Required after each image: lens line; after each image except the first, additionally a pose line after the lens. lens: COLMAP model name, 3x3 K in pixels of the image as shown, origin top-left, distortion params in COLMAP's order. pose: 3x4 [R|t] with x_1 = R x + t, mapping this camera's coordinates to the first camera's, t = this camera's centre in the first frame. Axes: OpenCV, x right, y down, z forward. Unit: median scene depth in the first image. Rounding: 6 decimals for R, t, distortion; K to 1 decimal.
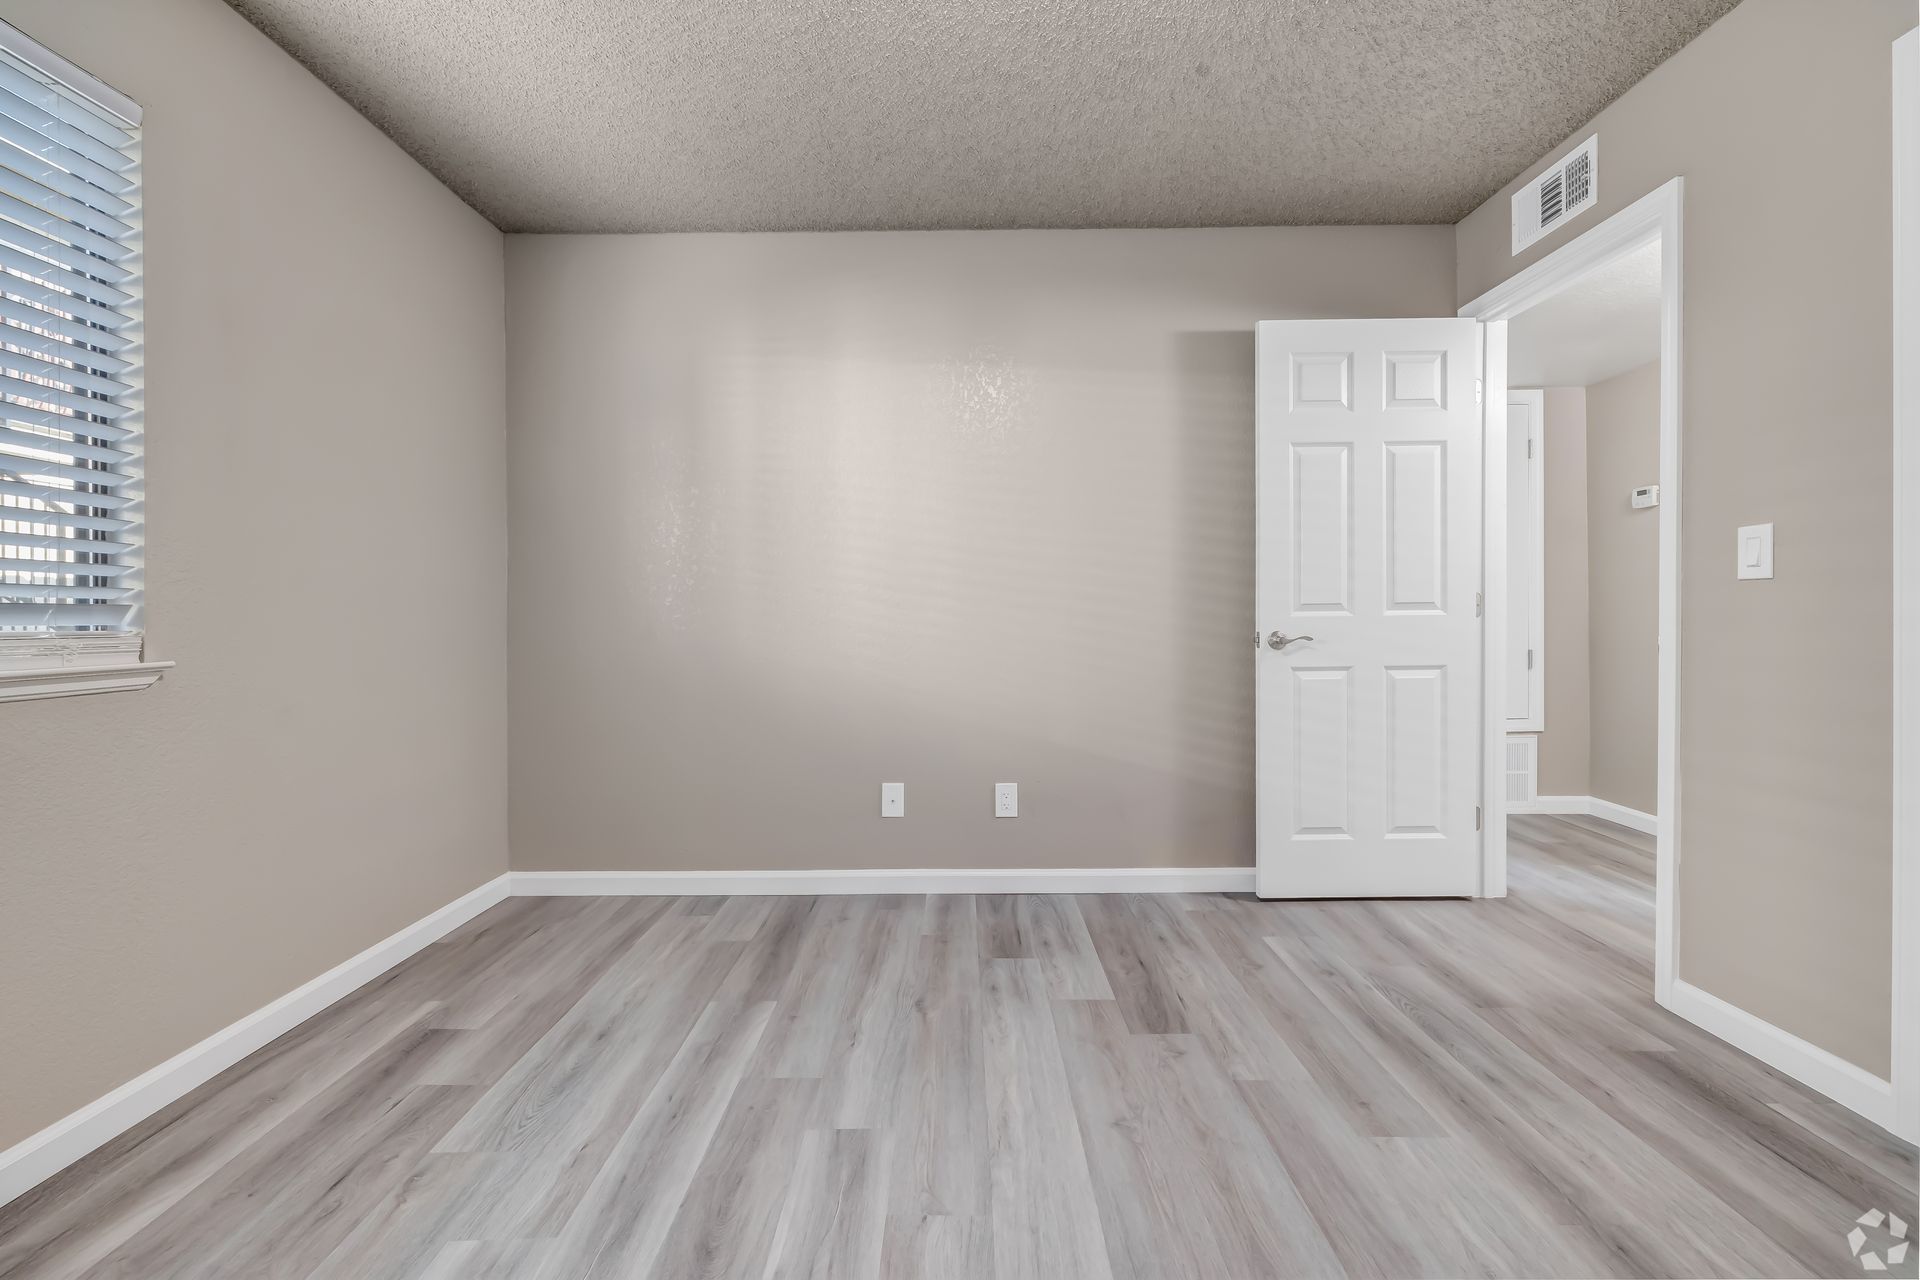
lens RADIAL K [[818.0, 0, 961.8], [0, 818.0, 626.4], [0, 0, 1]] dist [0.001161, 0.000195]
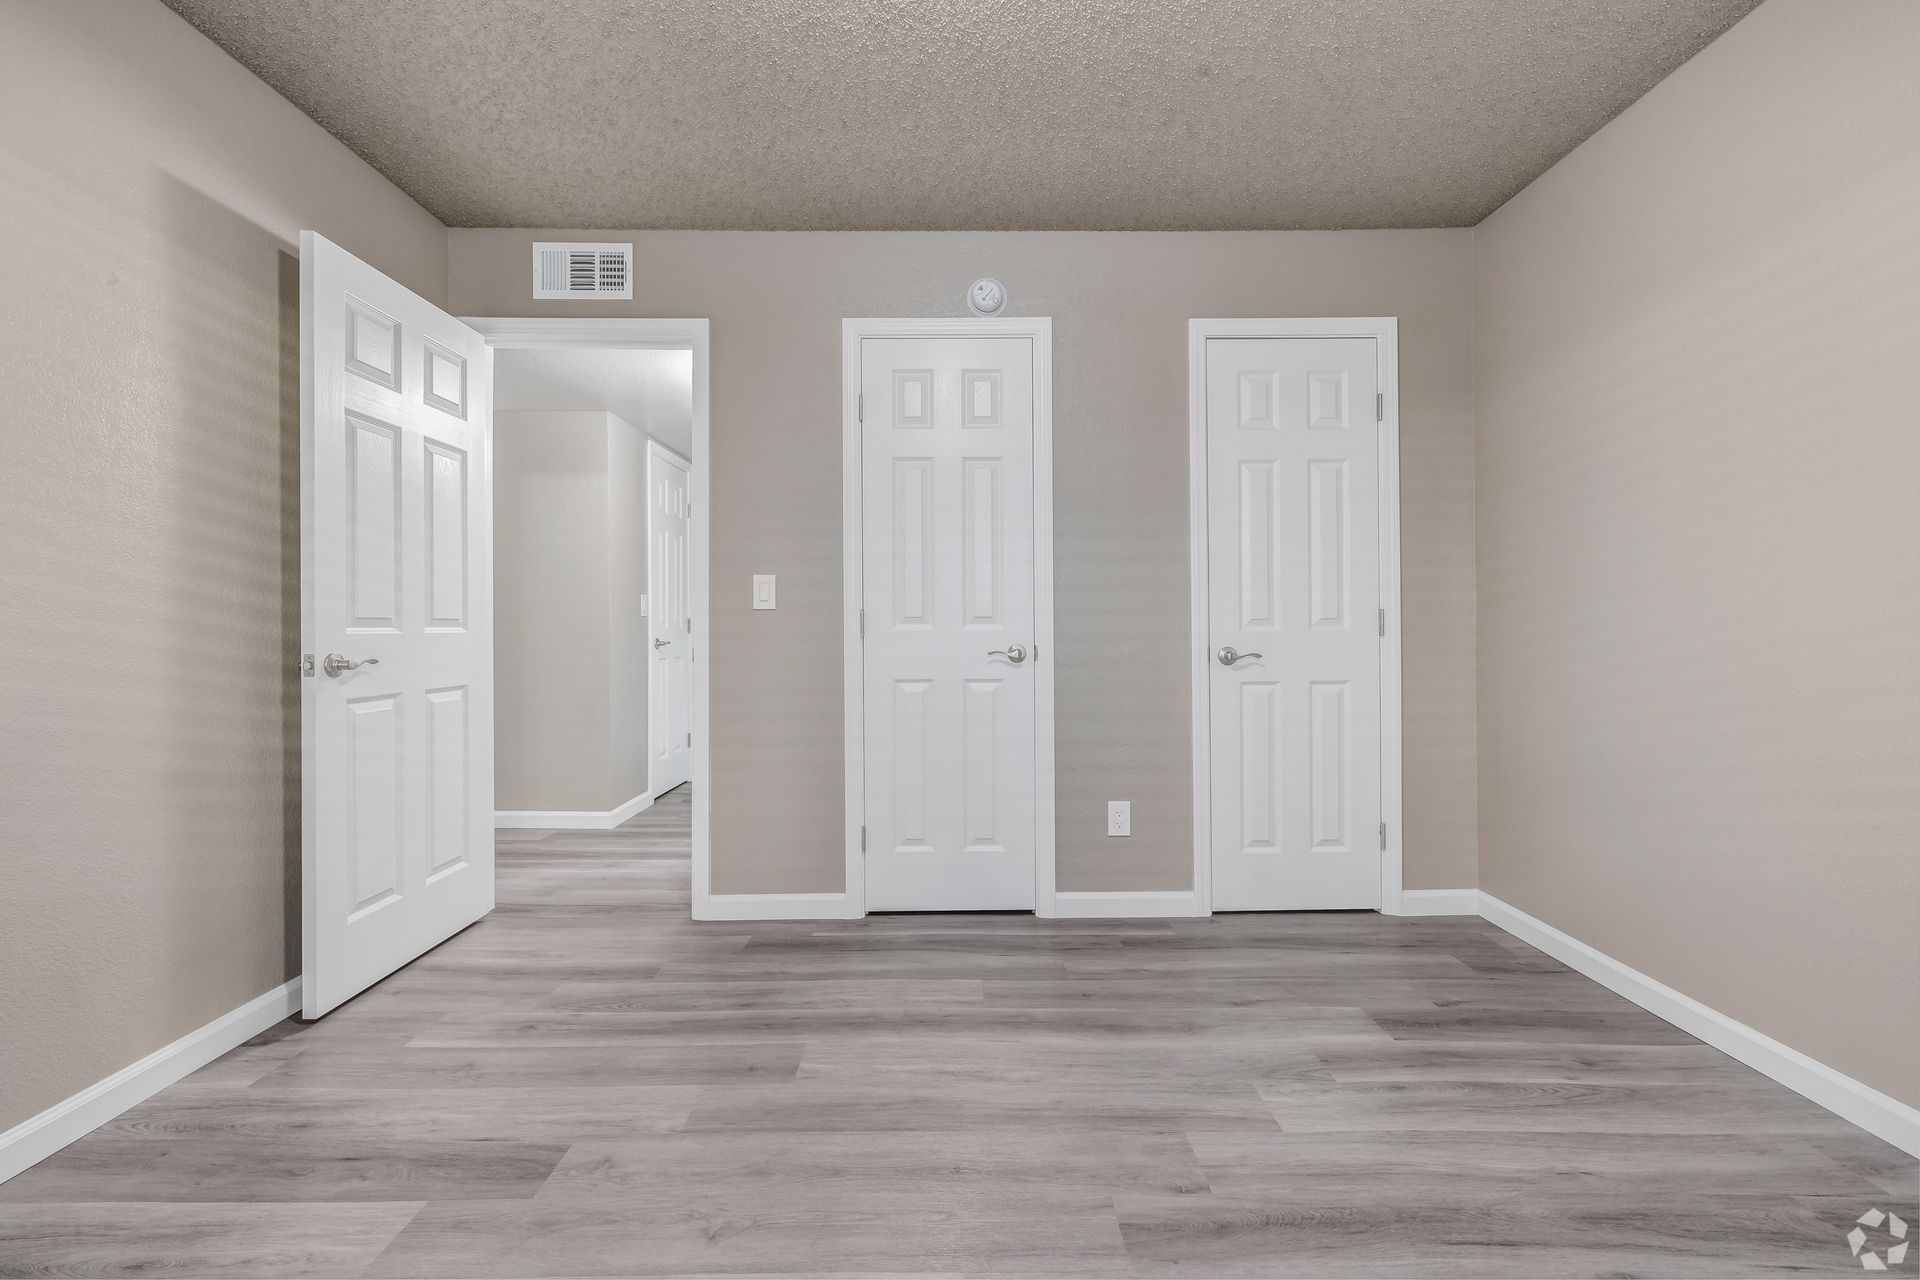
lens RADIAL K [[808.9, 0, 967.5], [0, 808.9, 633.2], [0, 0, 1]] dist [-0.000104, -0.000208]
pose [[-0.016745, 0.002582, 0.999856, -0.485448], [0.012899, 0.999914, -0.002366, -0.004266], [-0.999777, 0.012858, -0.016776, 0.559855]]
